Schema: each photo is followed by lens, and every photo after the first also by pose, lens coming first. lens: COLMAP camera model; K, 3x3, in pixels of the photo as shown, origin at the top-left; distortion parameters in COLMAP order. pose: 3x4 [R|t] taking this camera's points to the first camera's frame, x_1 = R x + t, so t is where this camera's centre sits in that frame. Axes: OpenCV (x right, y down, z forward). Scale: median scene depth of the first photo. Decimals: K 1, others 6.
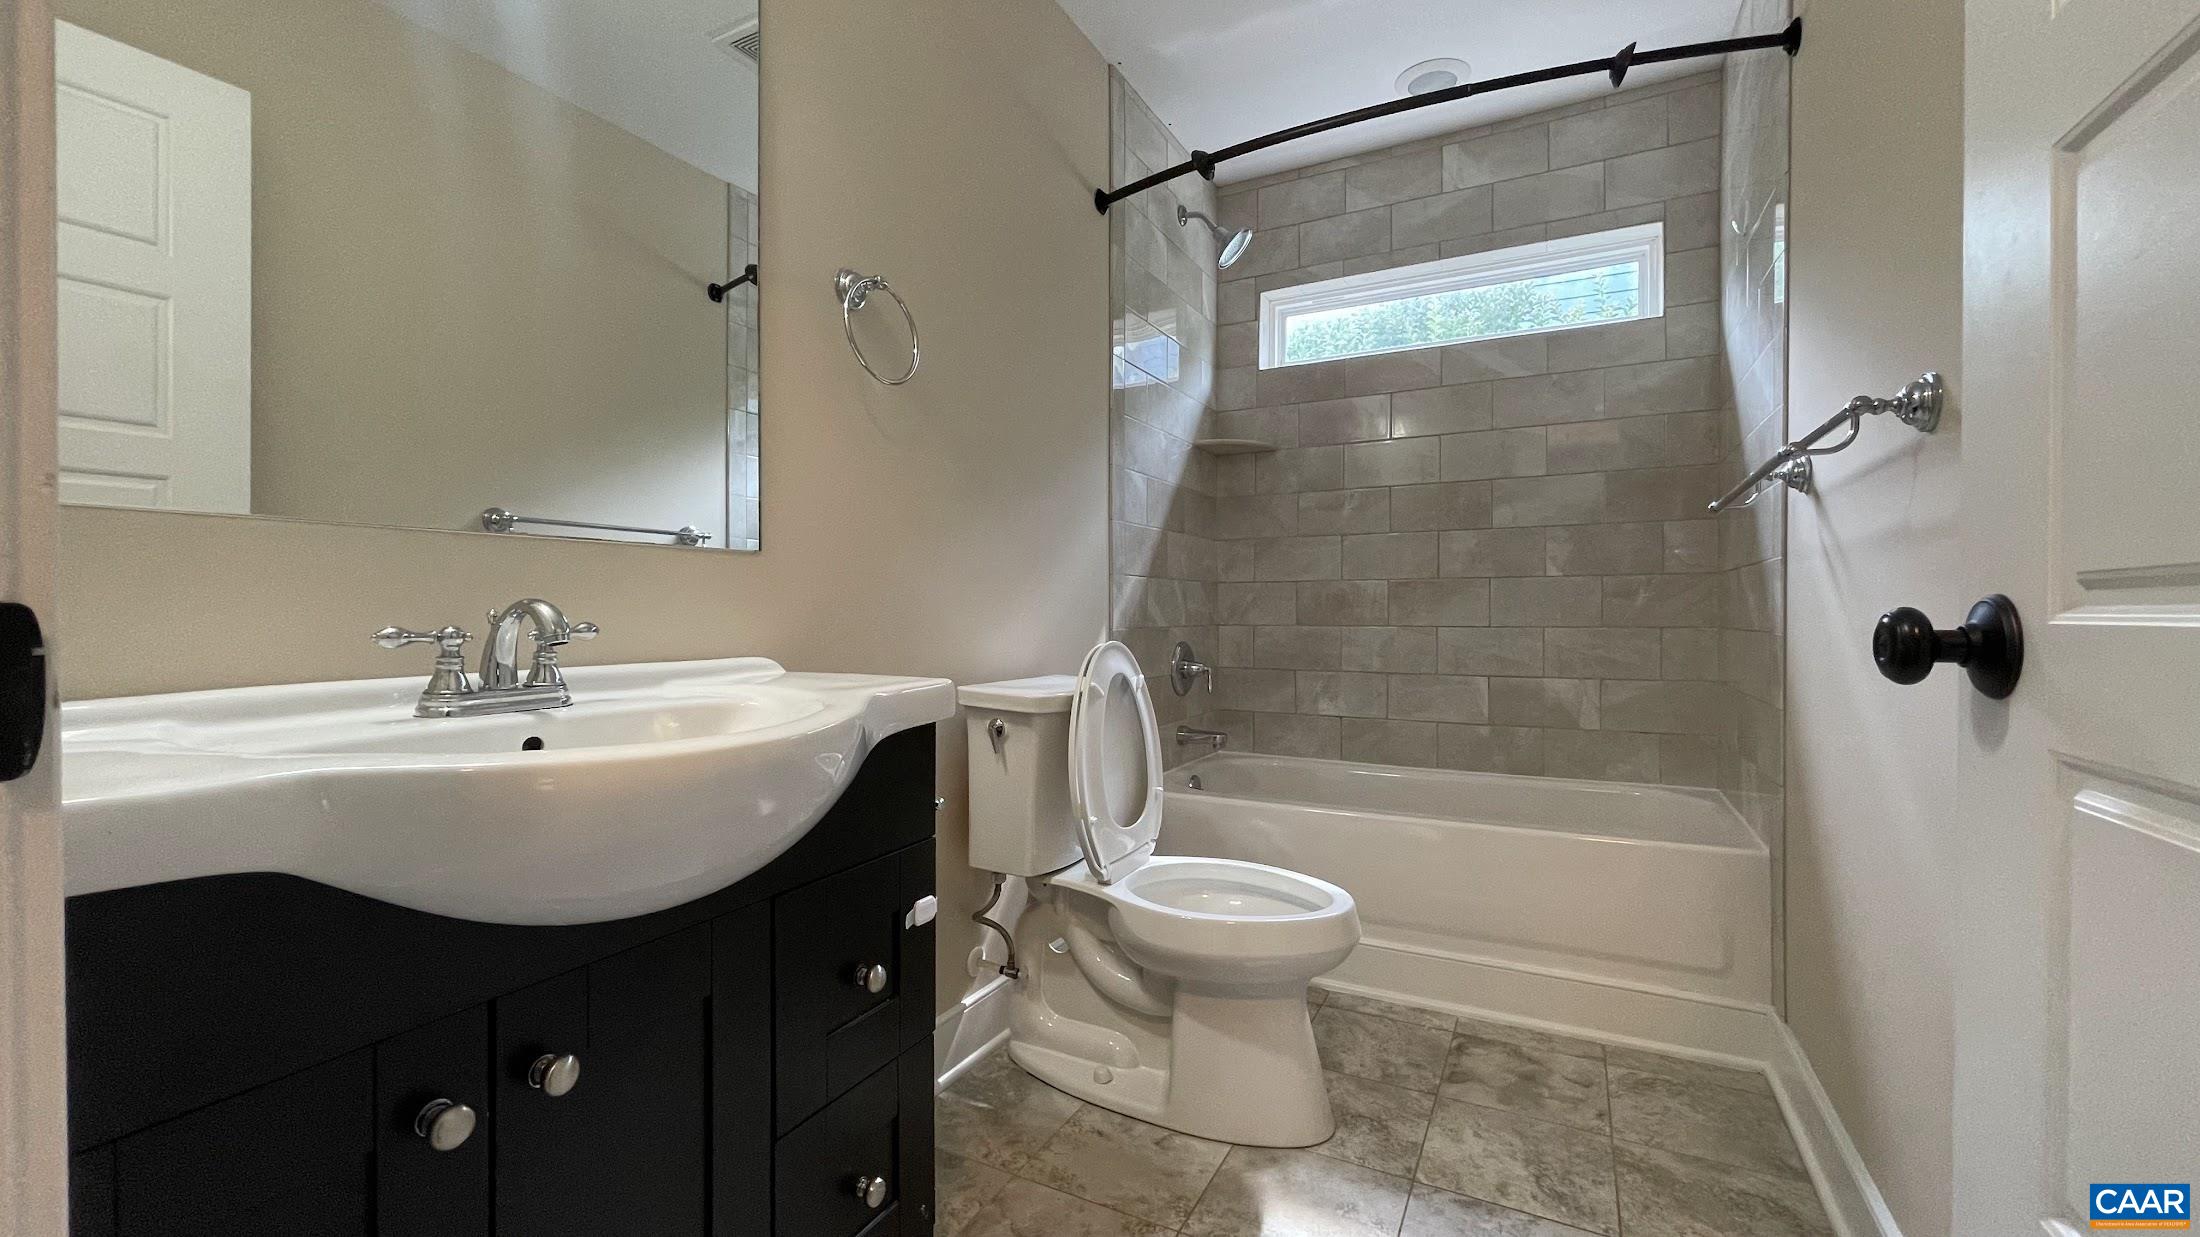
lens RADIAL K [[890.3, 0, 1099.7], [0, 890.3, 617.0], [0, 0, 1]] dist [0.000586, 0.000520]
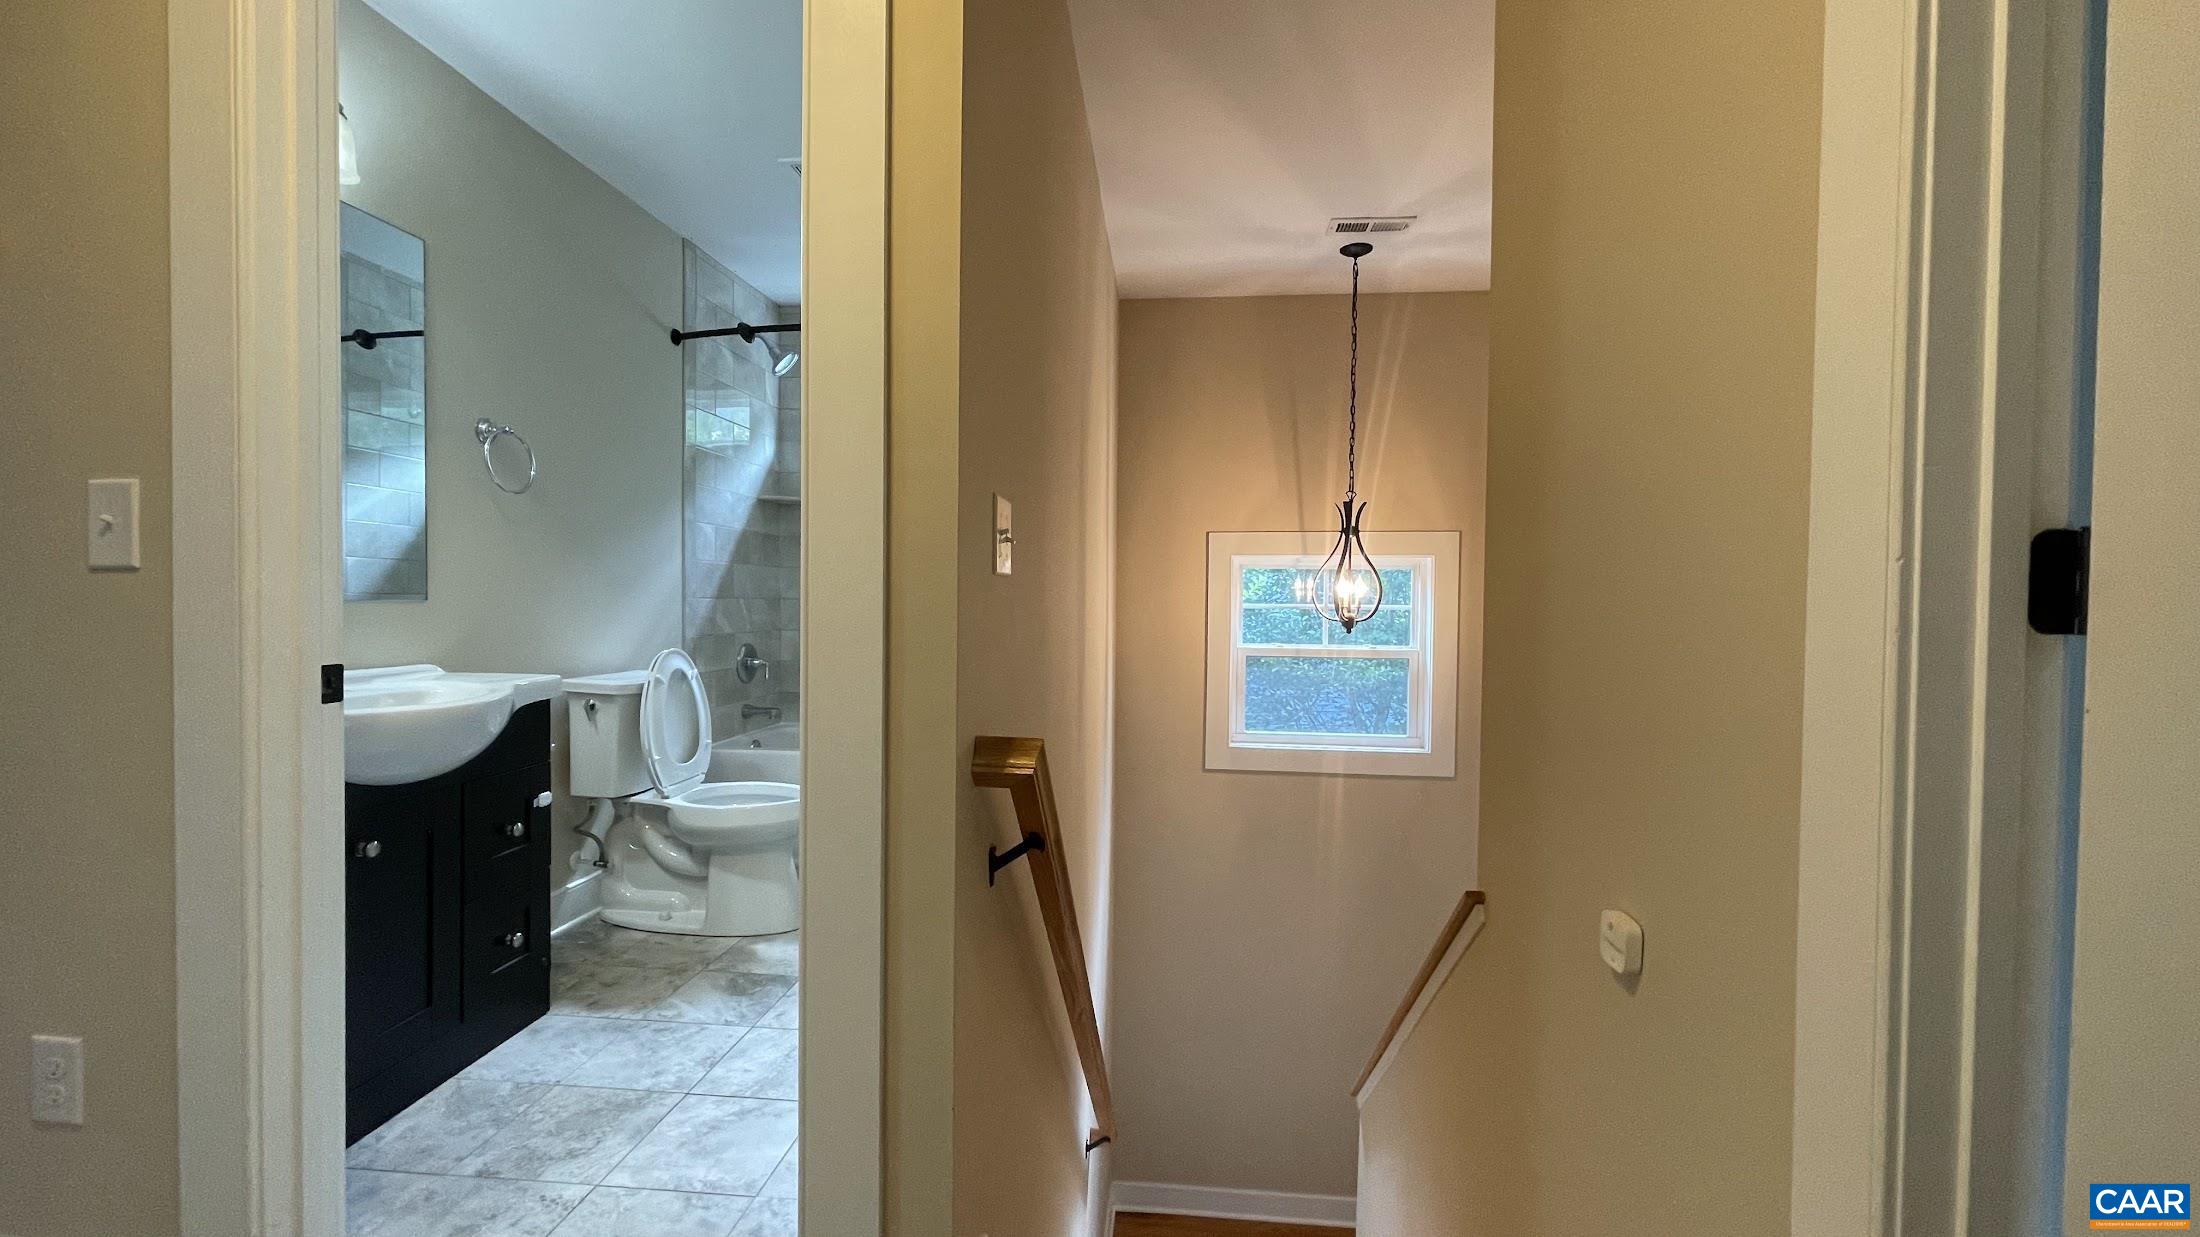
lens RADIAL K [[902.8, 0, 1100.0], [0, 902.8, 618.5], [0, 0, 1]] dist [-0.011027, -0.000063]
pose [[0.925037, 0.001875, 0.379874, 0.110501], [-0.008286, 0.999850, 0.015241, -0.059007], [-0.379788, -0.017246, 0.924913, -0.792446]]
